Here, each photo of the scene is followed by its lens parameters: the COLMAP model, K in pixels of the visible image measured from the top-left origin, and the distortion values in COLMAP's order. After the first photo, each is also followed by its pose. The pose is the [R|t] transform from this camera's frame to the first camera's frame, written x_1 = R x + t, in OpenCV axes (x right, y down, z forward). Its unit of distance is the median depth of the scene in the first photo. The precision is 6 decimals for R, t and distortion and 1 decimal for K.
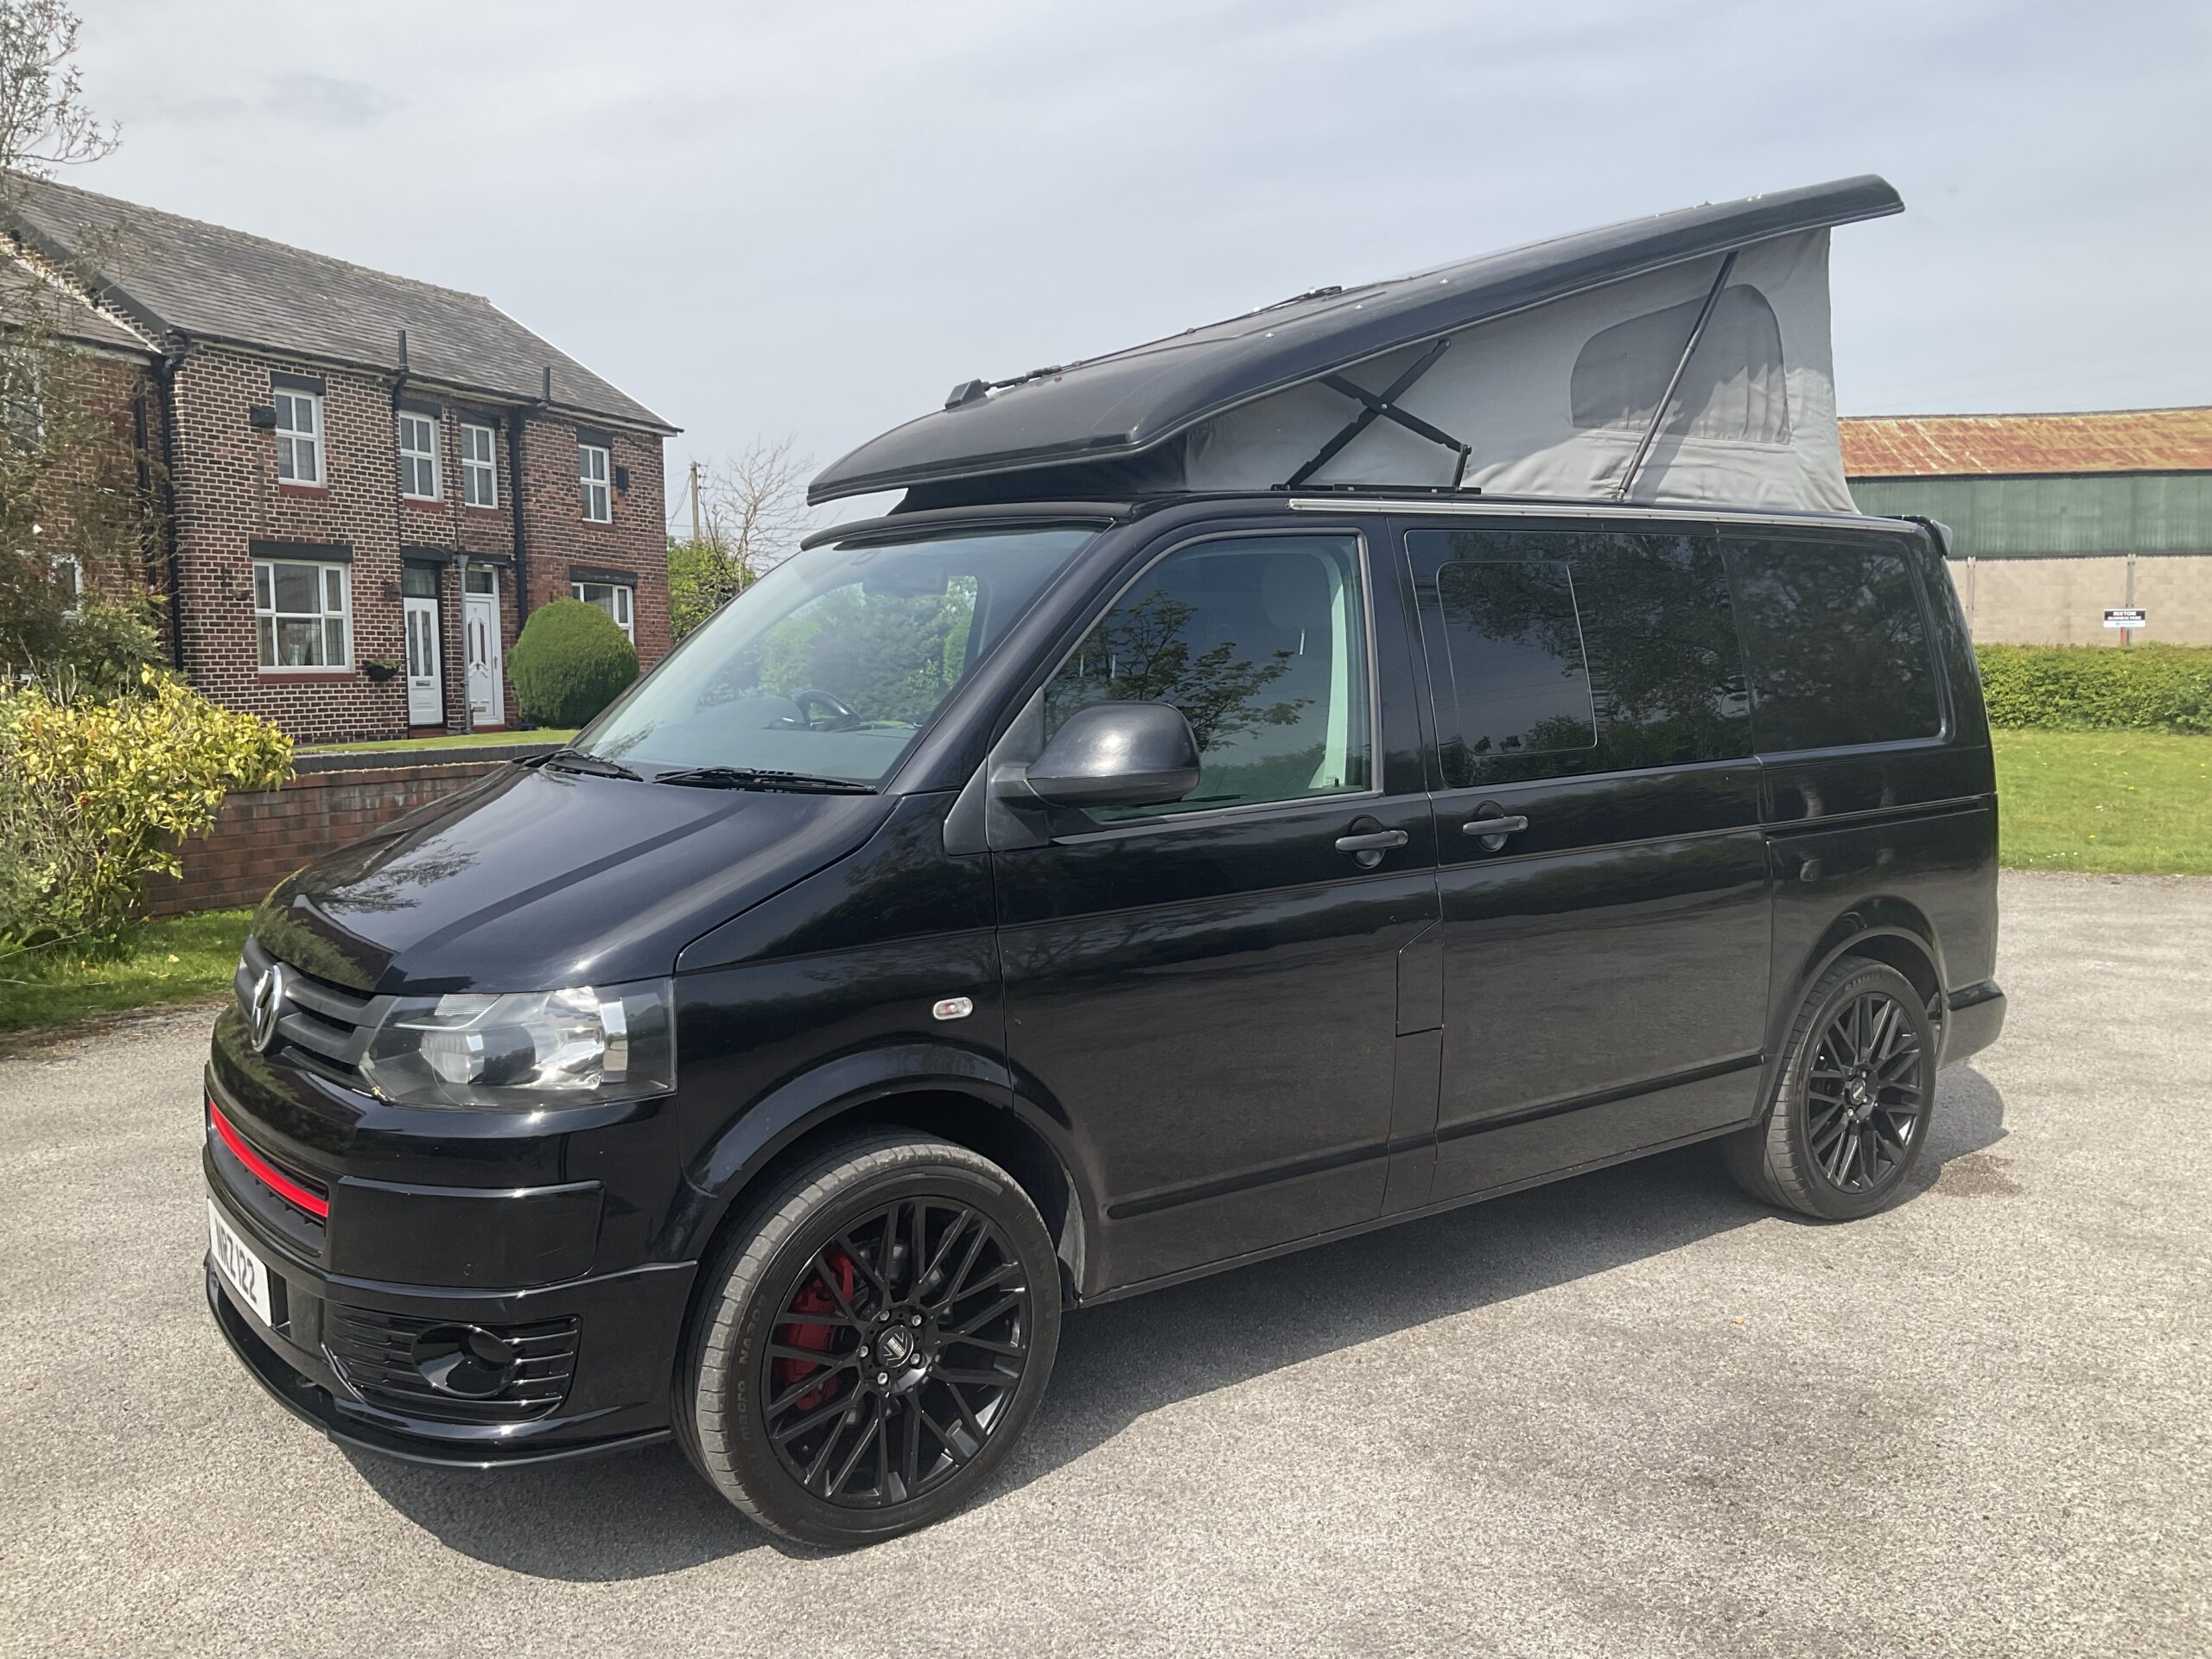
lens RADIAL K [[1937.2, 0, 1106.0], [0, 1937.2, 829.5], [0, 0, 1]] dist [0.002920, -0.011045]
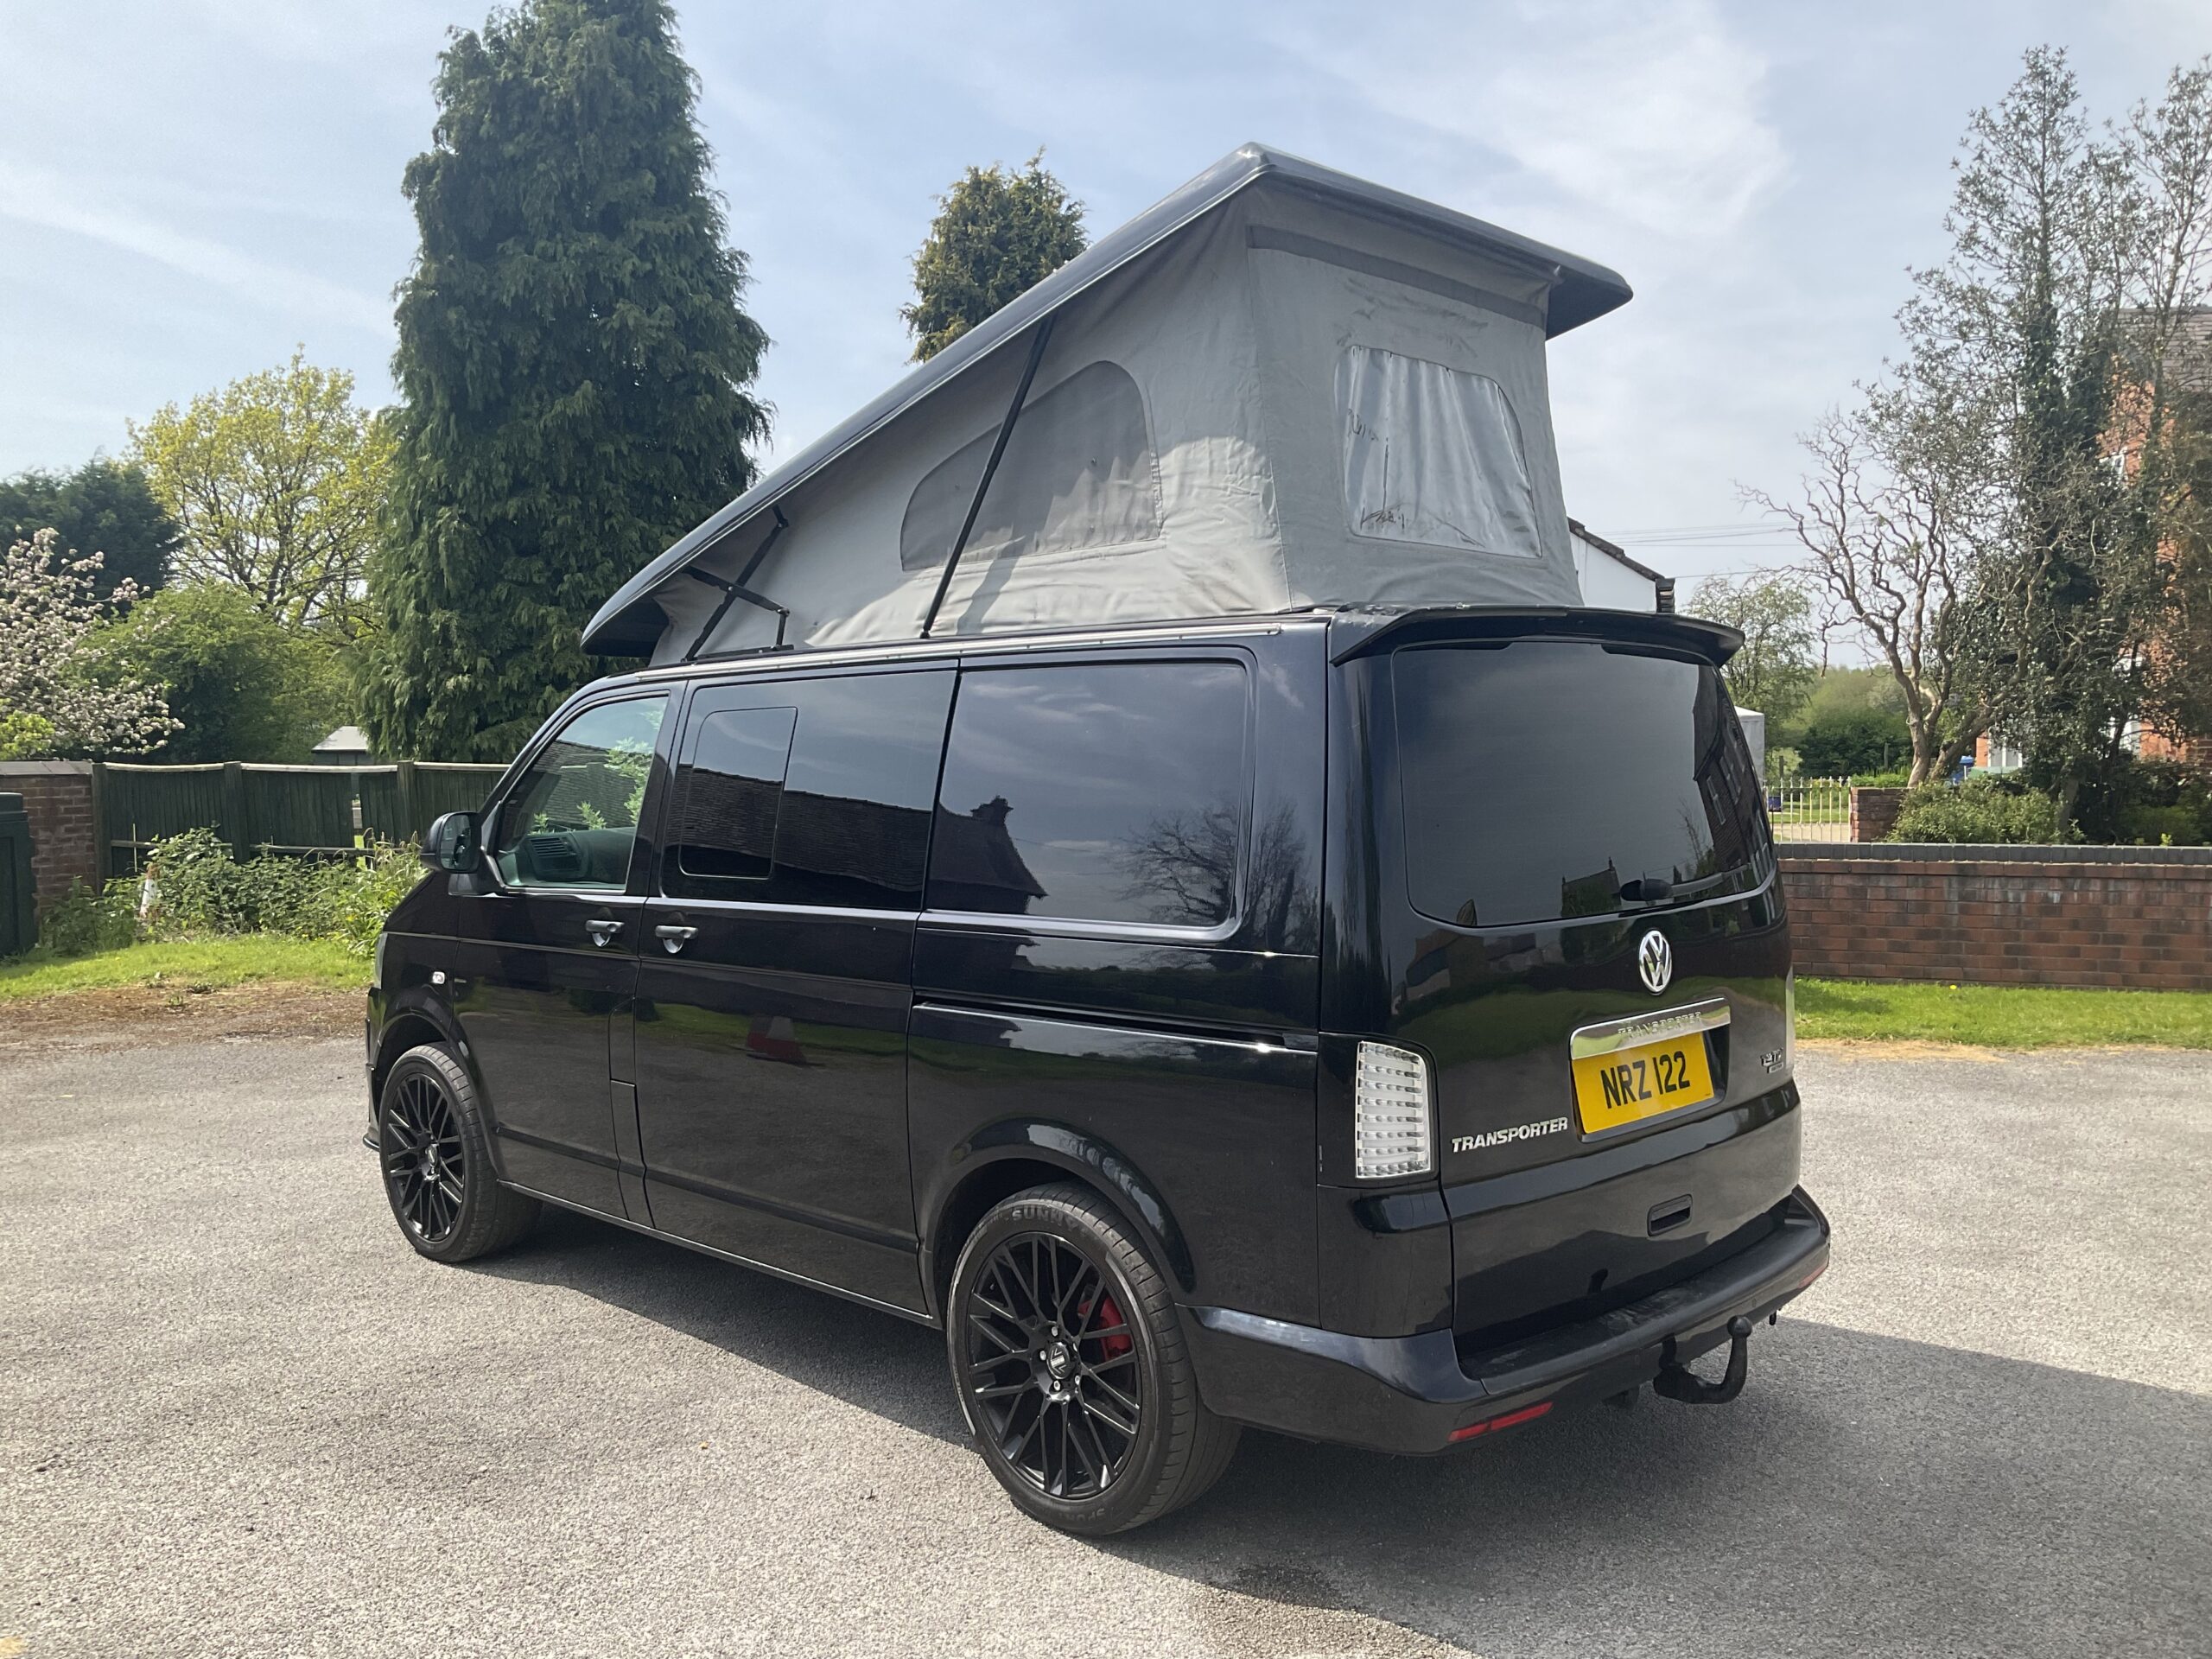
lens RADIAL K [[1943.0, 0, 1105.1], [0, 1943.0, 766.2], [0, 0, 1]] dist [0.000679, -0.006951]
pose [[0.110350, 0.021966, -0.993650, 1.186617], [-0.082352, 0.996520, 0.012884, -0.117893], [0.990475, 0.080407, 0.111775, 0.926321]]
